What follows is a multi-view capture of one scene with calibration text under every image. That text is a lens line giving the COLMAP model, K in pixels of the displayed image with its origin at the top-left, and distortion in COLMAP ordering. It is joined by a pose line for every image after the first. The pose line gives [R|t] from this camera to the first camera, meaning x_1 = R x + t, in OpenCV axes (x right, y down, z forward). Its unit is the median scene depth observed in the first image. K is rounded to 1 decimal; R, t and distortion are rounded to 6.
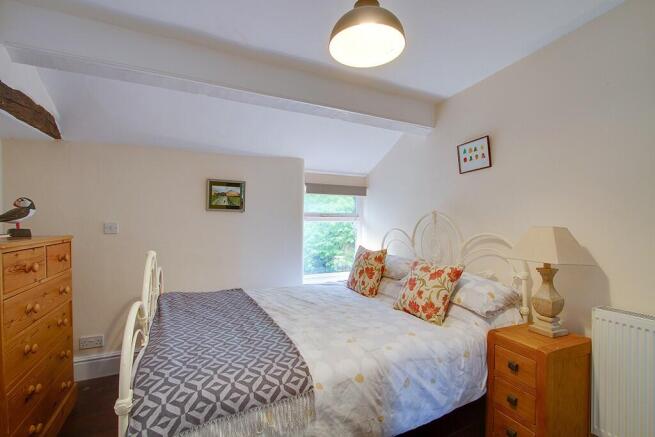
lens RADIAL K [[304.7, 0, 327.2], [0, 304.7, 230.0], [0, 0, 1]] dist [0.010577, 0.000060]
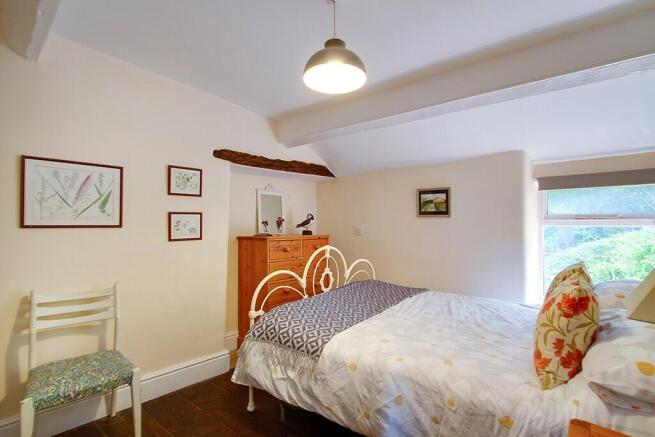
lens RADIAL K [[303.8, 0, 325.1], [0, 303.8, 223.6], [0, 0, 1]] dist [-0.017976, 0.000626]
pose [[0.442435, -0.012000, -0.896720, 0.691983], [-0.024363, 0.999381, -0.025395, -0.001287], [0.896470, 0.033083, 0.441868, 0.270423]]
